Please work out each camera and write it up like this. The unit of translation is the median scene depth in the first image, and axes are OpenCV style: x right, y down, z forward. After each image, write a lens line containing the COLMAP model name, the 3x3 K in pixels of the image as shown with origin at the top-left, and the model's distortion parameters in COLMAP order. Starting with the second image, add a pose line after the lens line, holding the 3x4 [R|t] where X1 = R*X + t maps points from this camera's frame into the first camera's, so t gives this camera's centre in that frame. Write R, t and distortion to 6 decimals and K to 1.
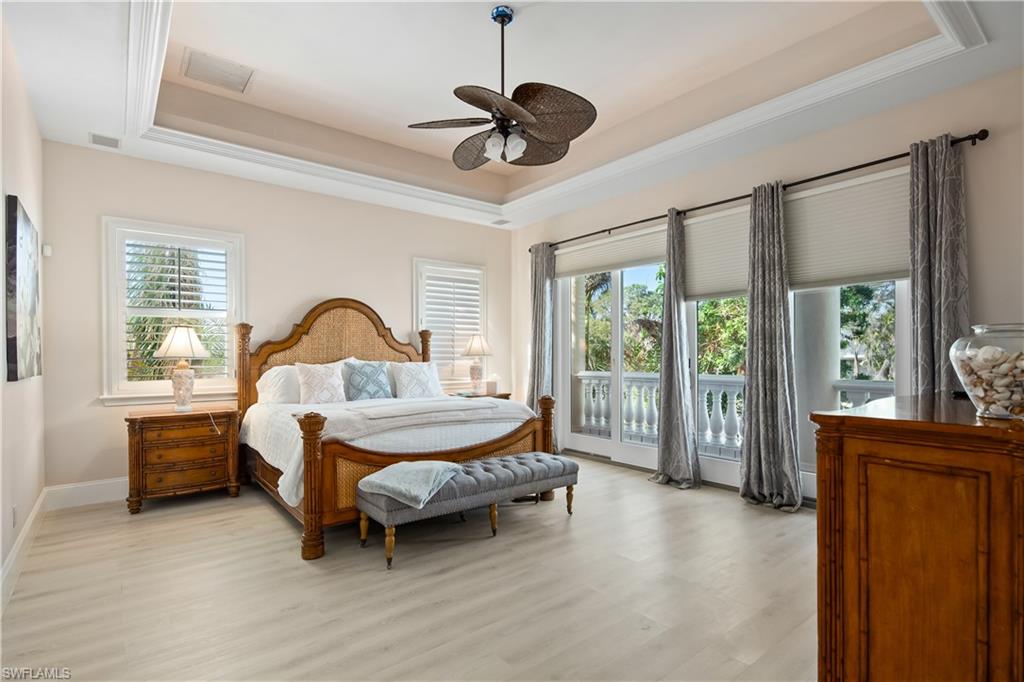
lens RADIAL K [[502.1, 0, 496.8], [0, 502.1, 361.8], [0, 0, 1]] dist [0.004383, -0.000342]
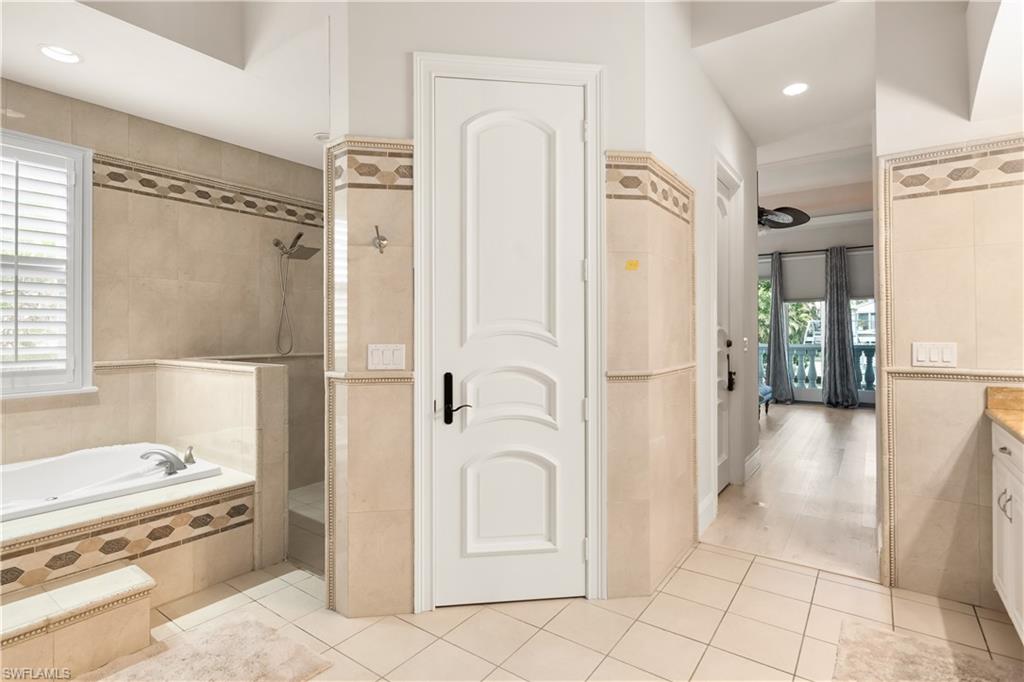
lens RADIAL K [[502.1, 0, 512.5], [0, 502.1, 336.1], [0, 0, 1]] dist [0.004383, -0.000342]
pose [[0.957258, 0.003216, 0.289218, -1.267315], [-0.000311, 0.999949, -0.010091, 0.023340], [-0.289235, 0.009569, 0.957210, -0.533038]]
